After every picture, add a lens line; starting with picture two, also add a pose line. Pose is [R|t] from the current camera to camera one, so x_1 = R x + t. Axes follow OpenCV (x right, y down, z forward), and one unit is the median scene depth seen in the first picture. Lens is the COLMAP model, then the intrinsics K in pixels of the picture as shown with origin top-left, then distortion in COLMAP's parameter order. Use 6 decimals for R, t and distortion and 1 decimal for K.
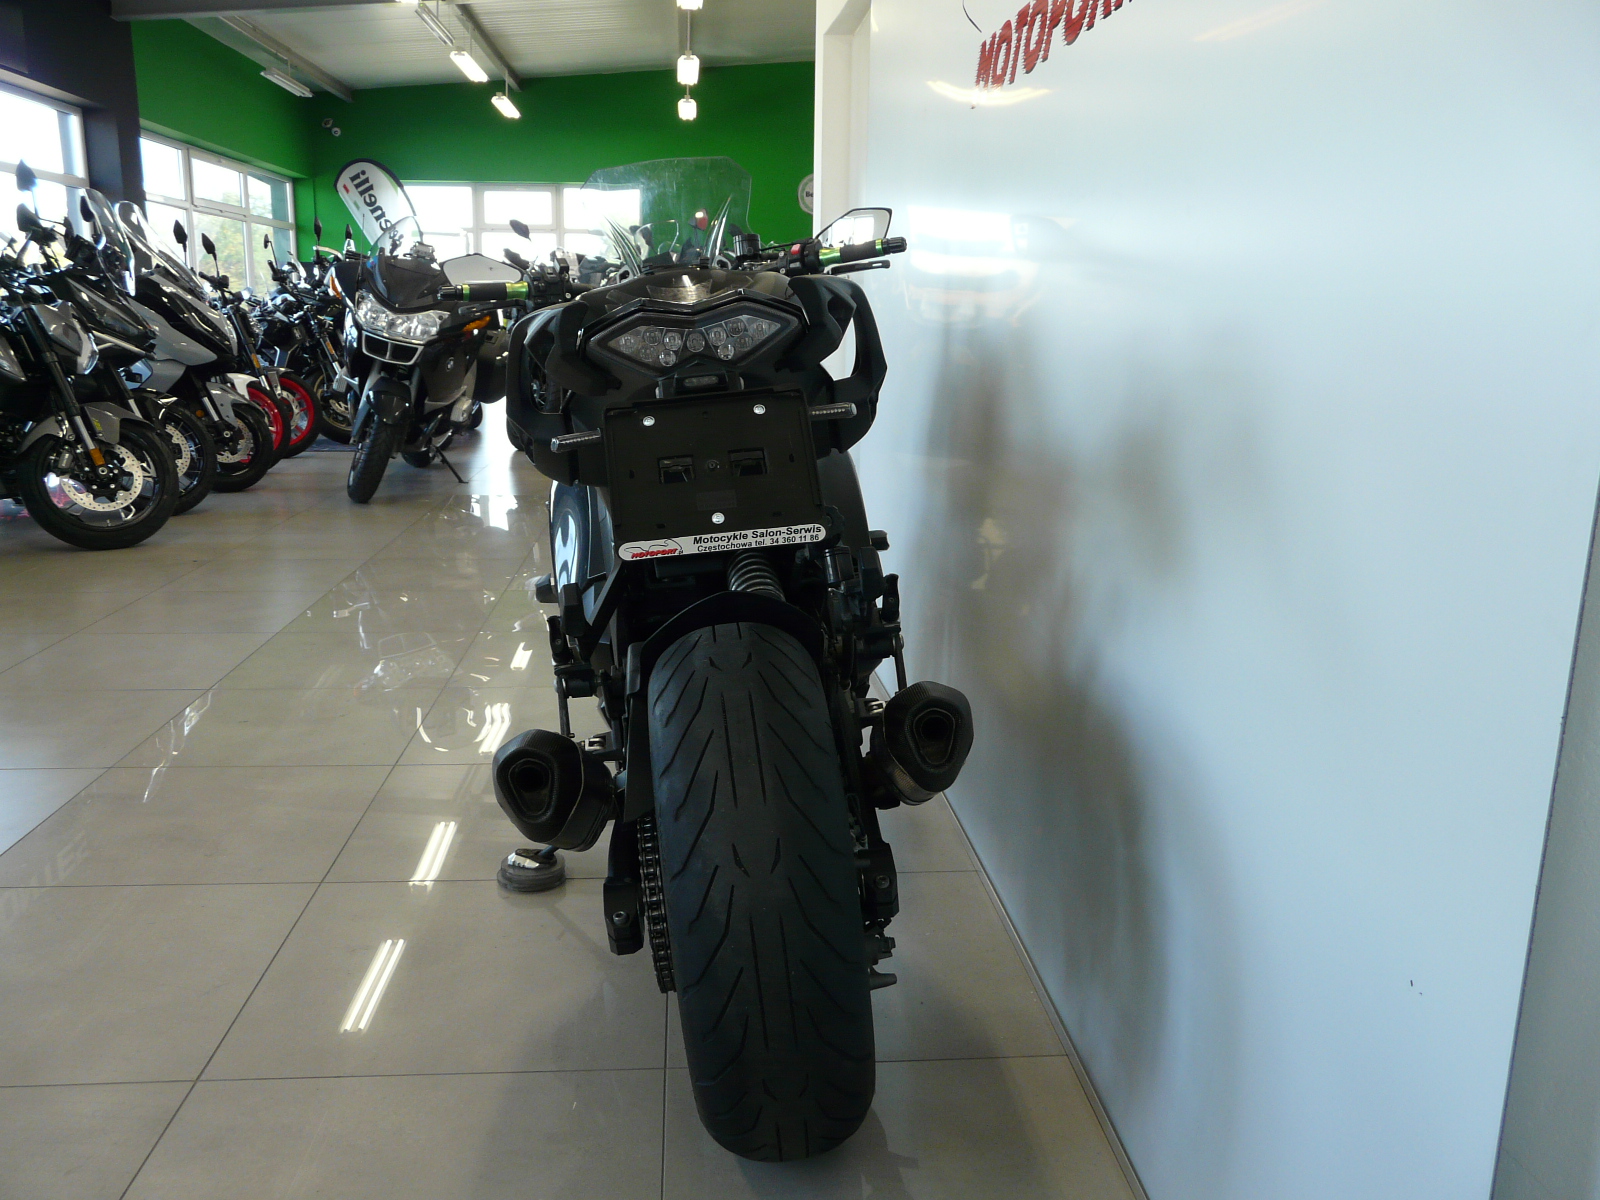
lens RADIAL K [[1328.5, 0, 803.4], [0, 1328.5, 610.9], [0, 0, 1]] dist [-0.078643, 0.099410]
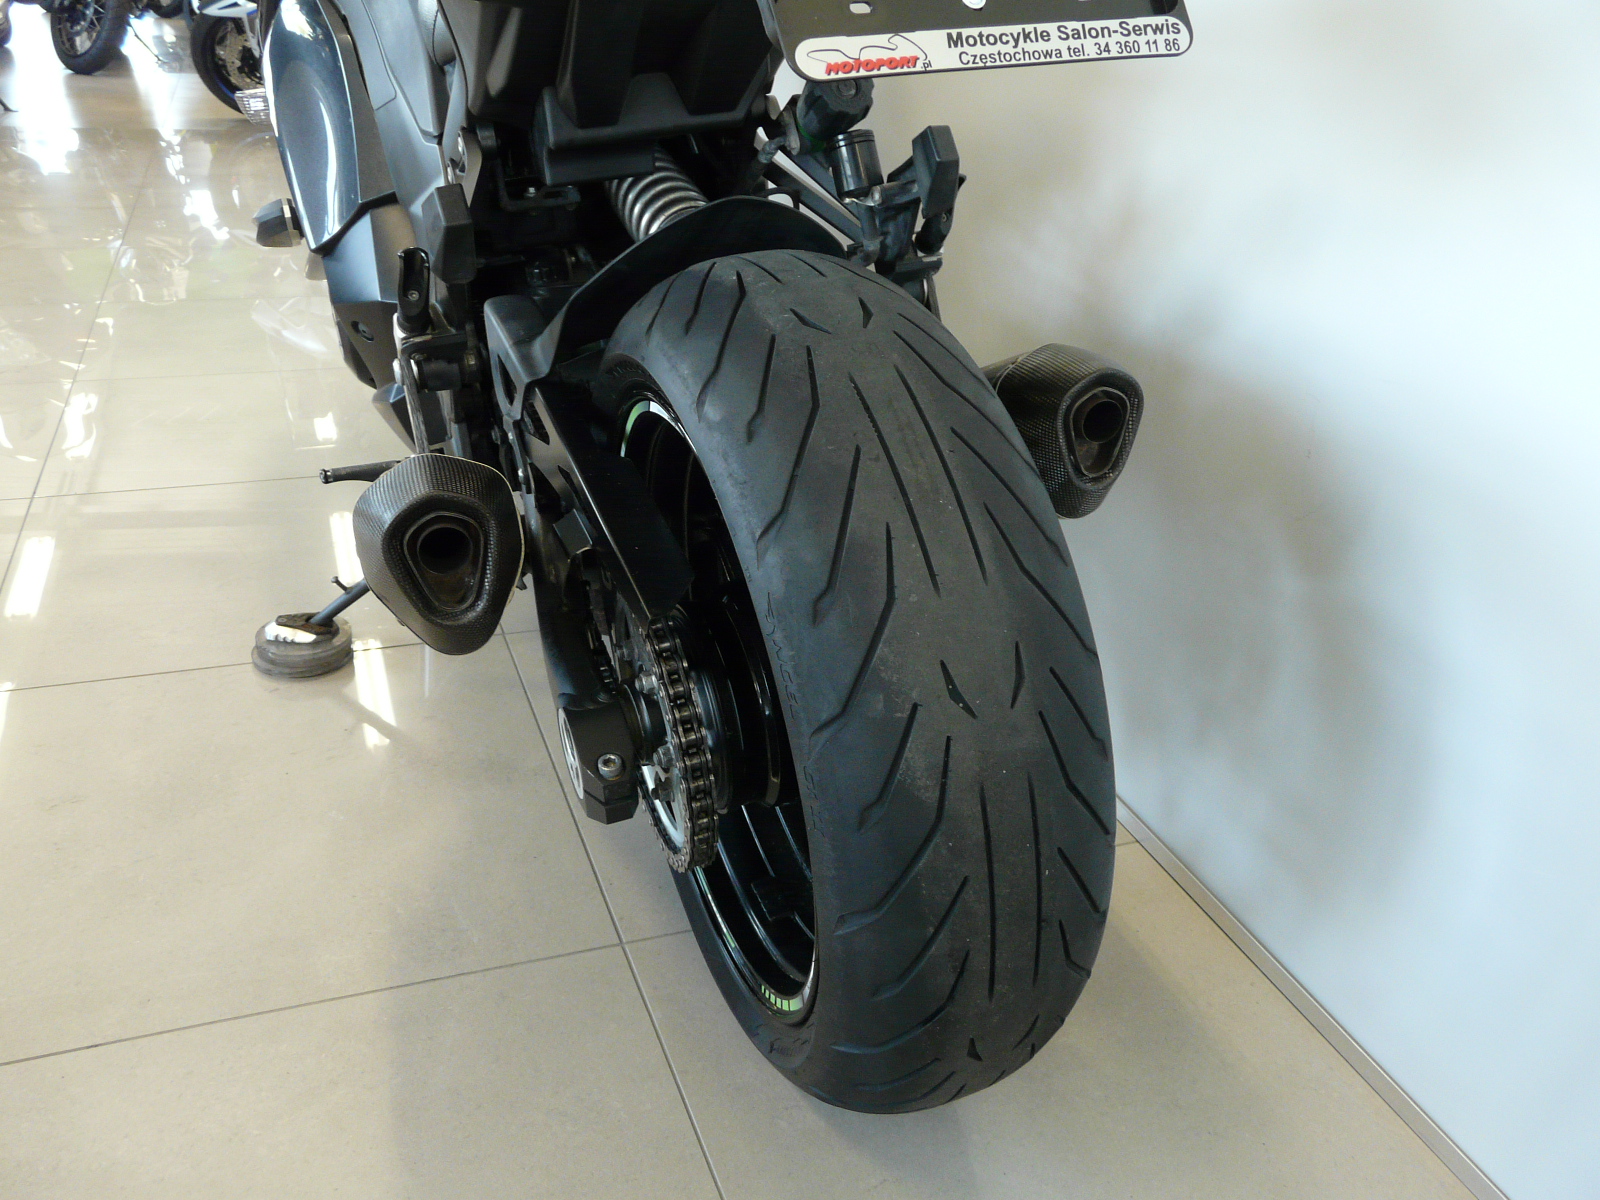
lens RADIAL K [[1328.5, 0, 803.8], [0, 1328.5, 600.8], [0, 0, 1]] dist [-0.078643, 0.099410]
pose [[0.958737, -0.081750, 0.272289, -0.060606], [0.014162, 0.970308, 0.241456, 0.005345], [-0.283943, -0.227636, 0.931428, 0.126326]]
